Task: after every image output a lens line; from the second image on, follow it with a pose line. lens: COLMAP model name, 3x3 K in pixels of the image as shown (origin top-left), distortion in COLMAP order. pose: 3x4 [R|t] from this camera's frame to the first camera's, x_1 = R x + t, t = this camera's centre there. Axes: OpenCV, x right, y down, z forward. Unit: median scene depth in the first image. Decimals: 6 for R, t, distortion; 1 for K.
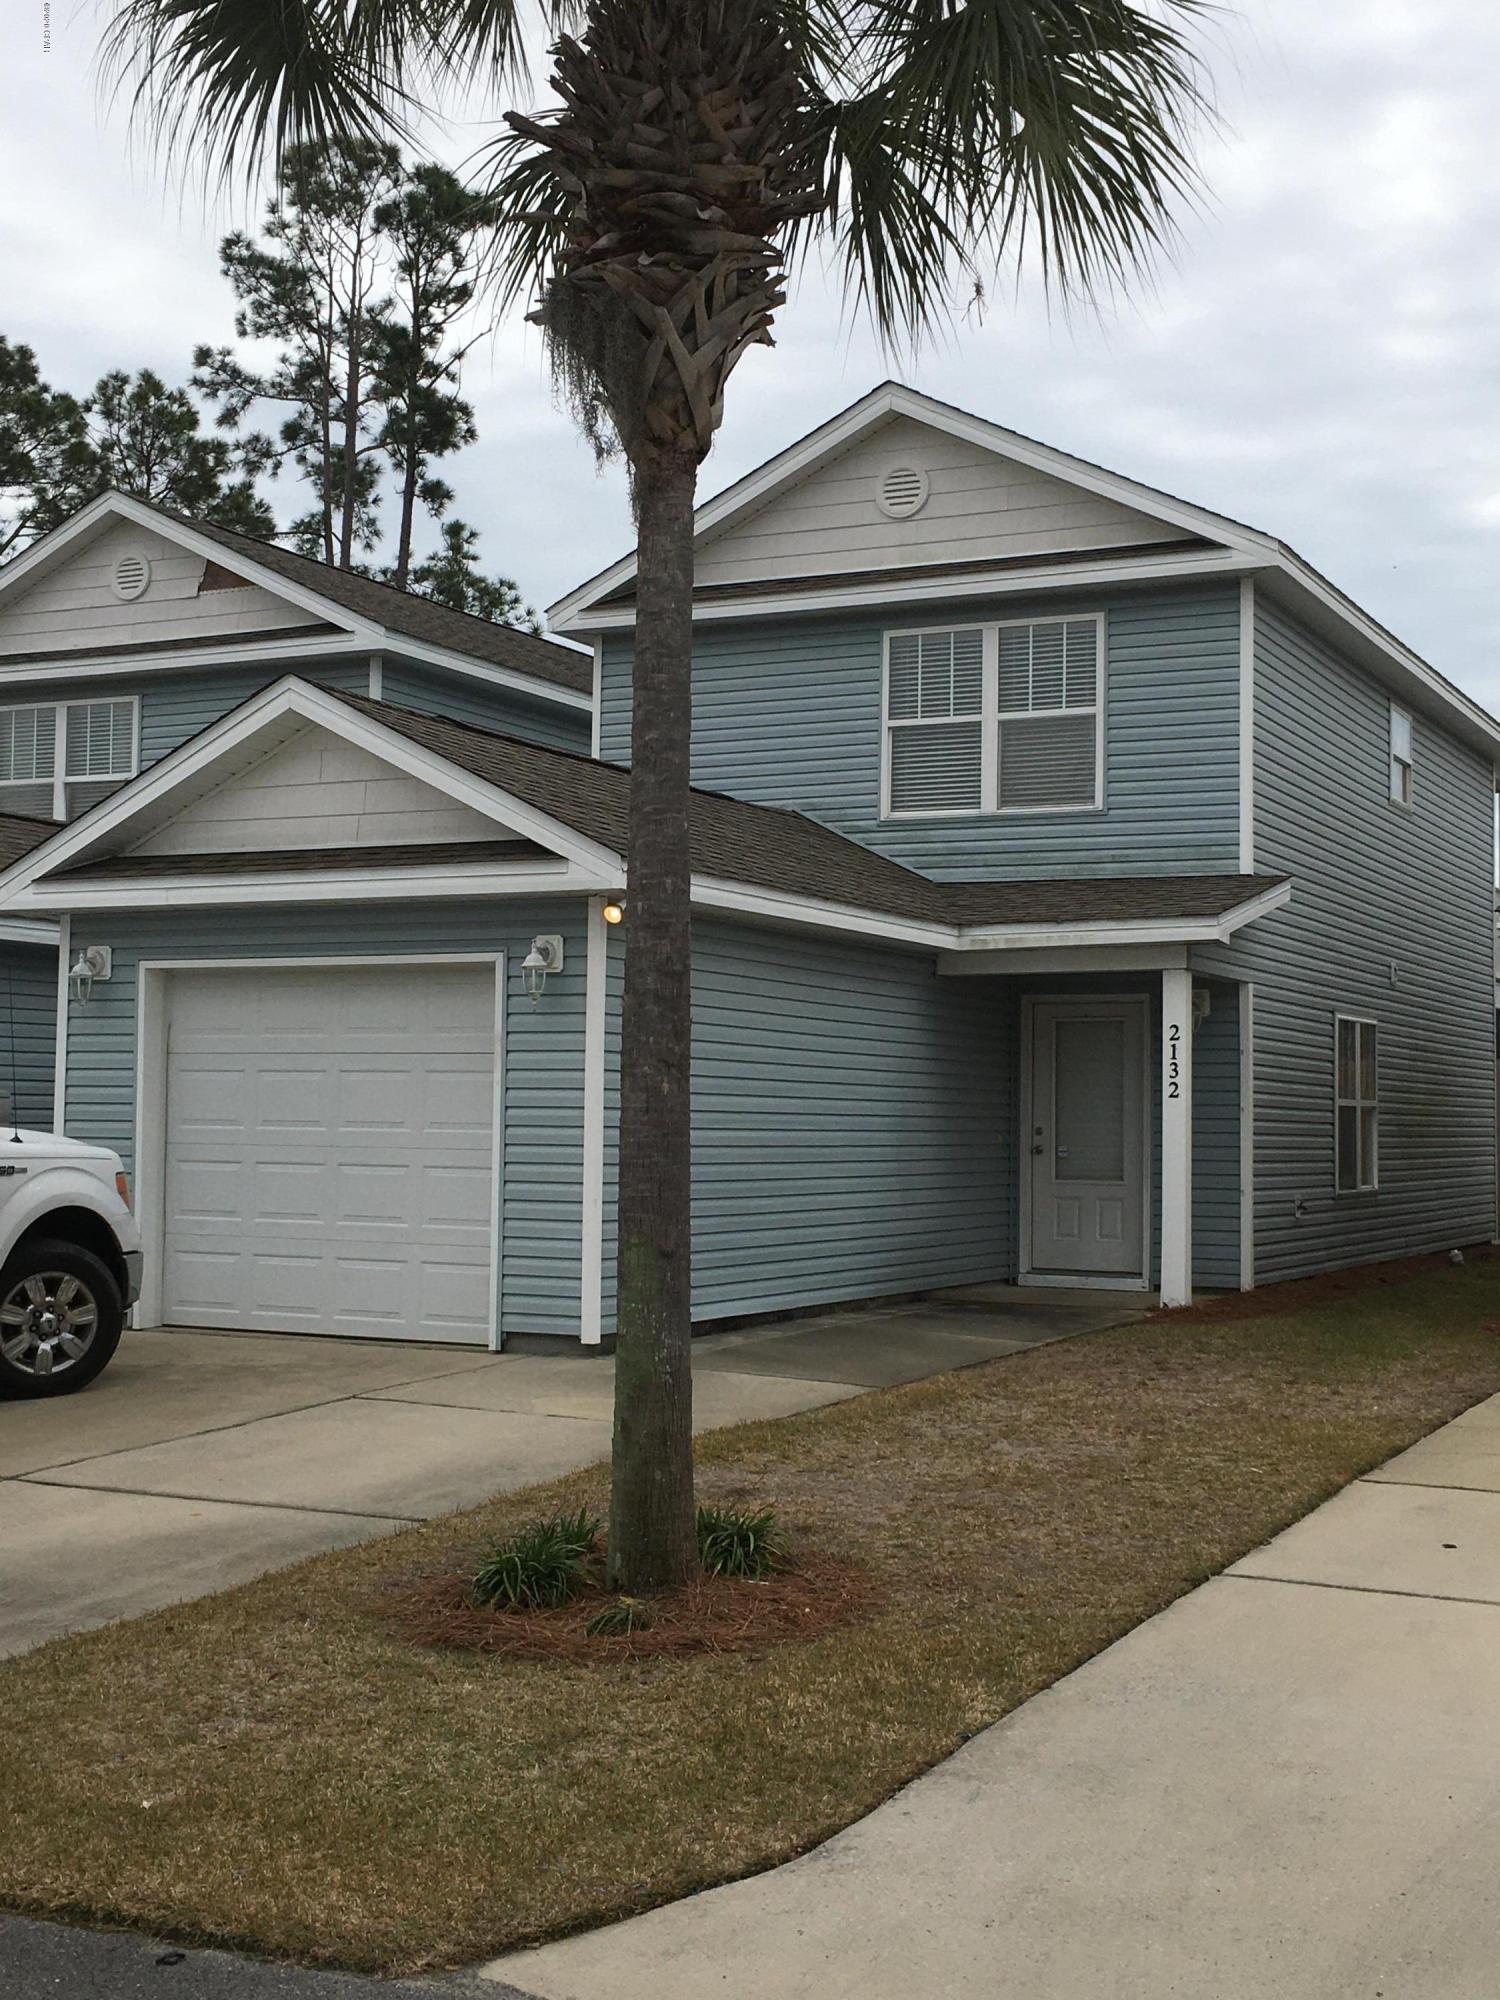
lens RADIAL K [[2427.6, 0, 750.0], [0, 2427.6, 1000.0], [0, 0, 1]] dist [0.085265, 0.101147]
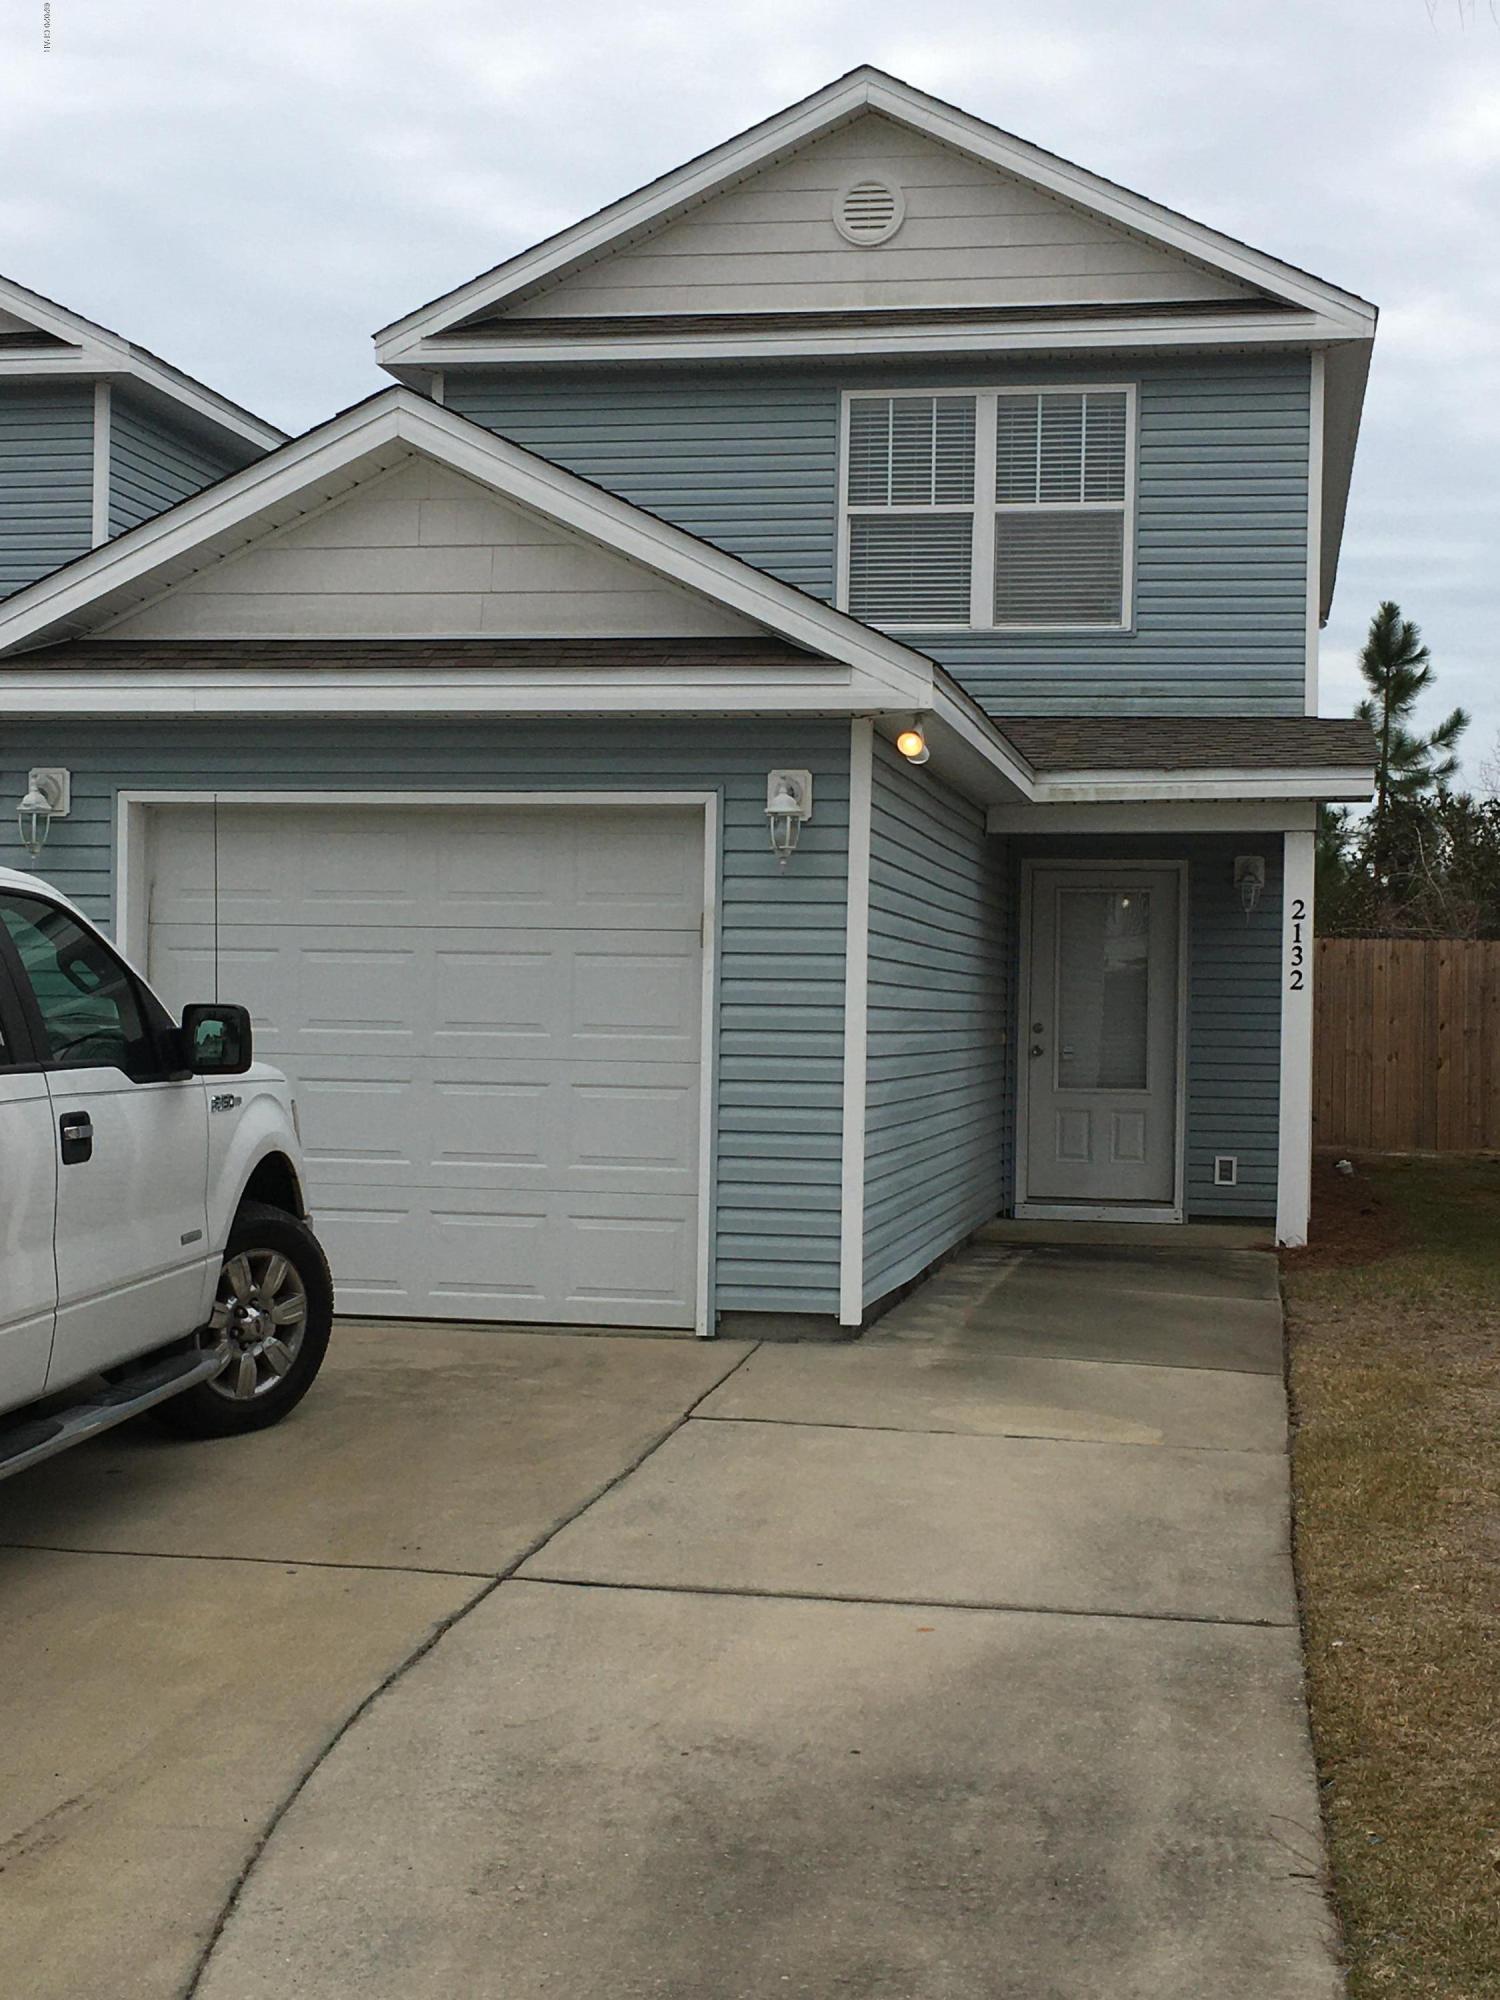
lens RADIAL K [[2780.9, 0, 750.0], [0, 2780.9, 1000.0], [0, 0, 1]] dist [0.082266, -0.031111]
pose [[0.958648, 0.002091, 0.284586, -0.265132], [-0.016332, 0.998729, 0.047676, 0.002252], [-0.284124, -0.050353, 0.957464, 0.159630]]
